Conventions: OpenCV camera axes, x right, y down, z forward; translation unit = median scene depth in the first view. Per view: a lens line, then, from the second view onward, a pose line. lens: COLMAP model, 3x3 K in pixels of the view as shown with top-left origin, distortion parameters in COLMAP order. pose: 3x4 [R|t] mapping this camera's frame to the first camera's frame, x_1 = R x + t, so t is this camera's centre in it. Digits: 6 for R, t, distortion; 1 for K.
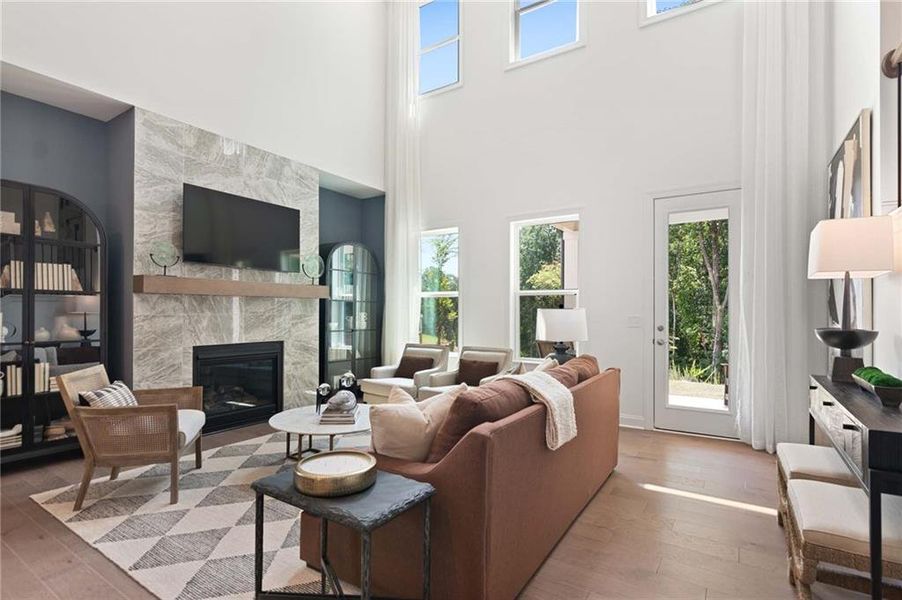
lens RADIAL K [[446.9, 0, 455.8], [0, 446.9, 308.2], [0, 0, 1]] dist [-0.001008, 0.001054]
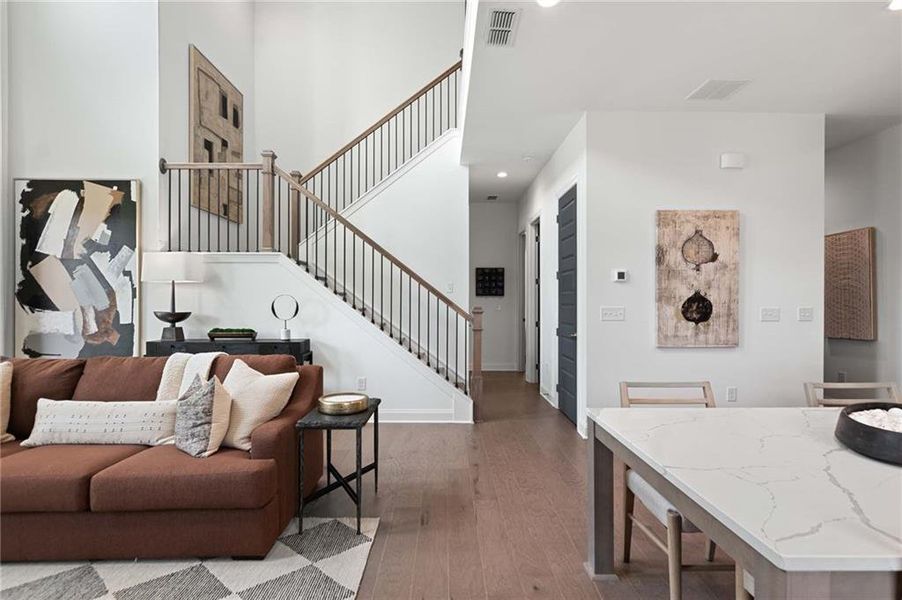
lens RADIAL K [[438.2, 0, 450.1], [0, 438.2, 302.4], [0, 0, 1]] dist [-0.001292, 0.000697]
pose [[-0.555991, -0.005188, 0.831172, -0.800727], [-0.008353, 0.999965, 0.000654, -0.001356], [-0.831146, -0.006579, -0.556015, 0.697732]]
